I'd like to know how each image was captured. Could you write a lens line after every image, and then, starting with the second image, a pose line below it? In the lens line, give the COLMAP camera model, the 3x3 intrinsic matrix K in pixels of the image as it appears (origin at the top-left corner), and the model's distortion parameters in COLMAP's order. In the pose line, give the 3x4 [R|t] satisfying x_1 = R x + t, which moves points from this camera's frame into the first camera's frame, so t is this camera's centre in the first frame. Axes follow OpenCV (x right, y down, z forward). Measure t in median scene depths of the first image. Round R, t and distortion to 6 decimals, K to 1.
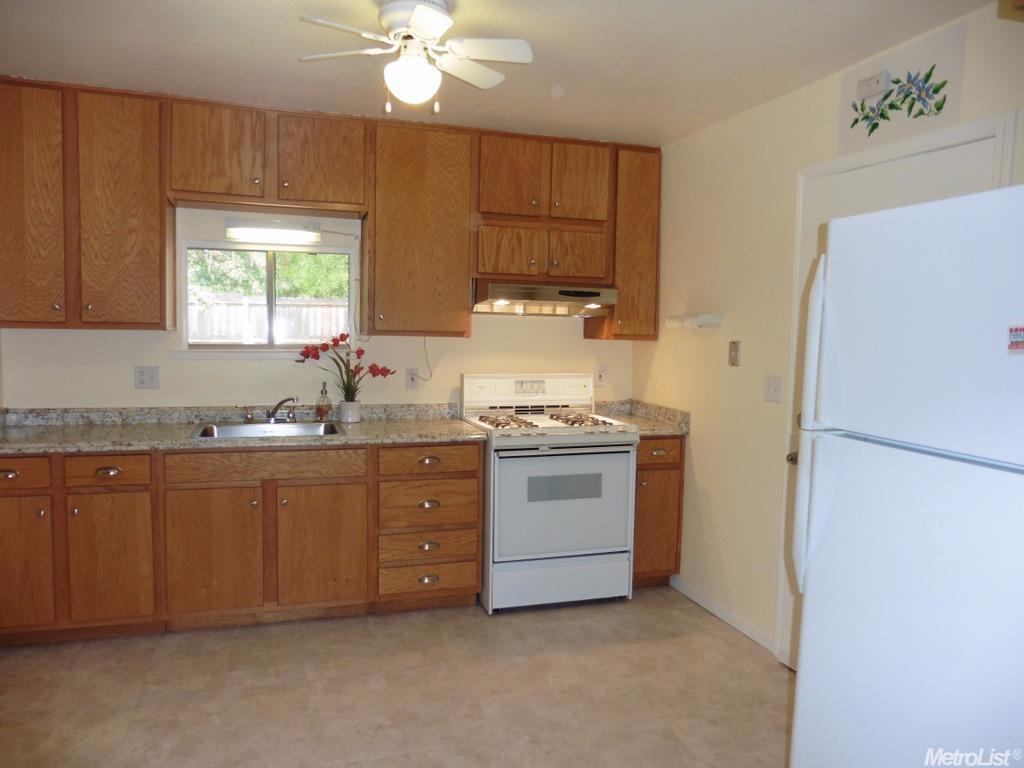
lens RADIAL K [[776.4, 0, 512.0], [0, 776.4, 384.0], [0, 0, 1]] dist [0.003116, 0.072955]
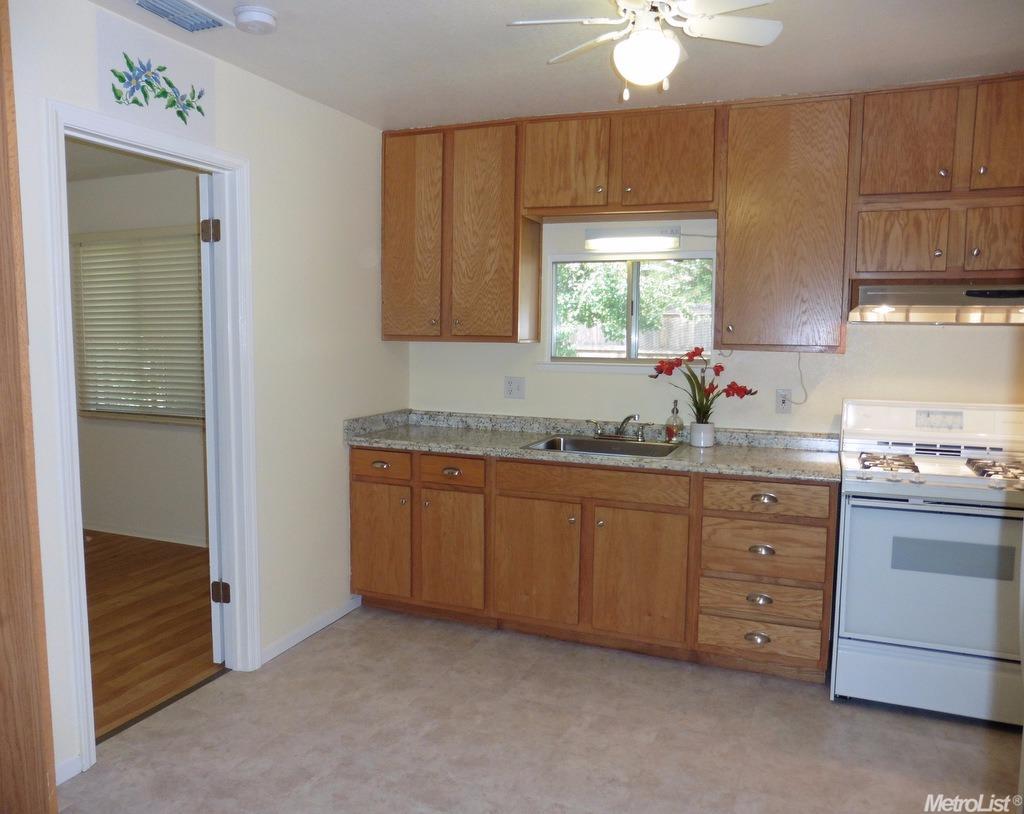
lens RADIAL K [[841.5, 0, 512.3], [0, 841.5, 403.5], [0, 0, 1]] dist [-0.002791, 0.064081]
pose [[0.773436, 0.050228, -0.631881, 0.256799], [-0.046906, 0.998658, 0.021968, -0.012121], [0.632136, 0.012648, 0.774754, 0.118850]]
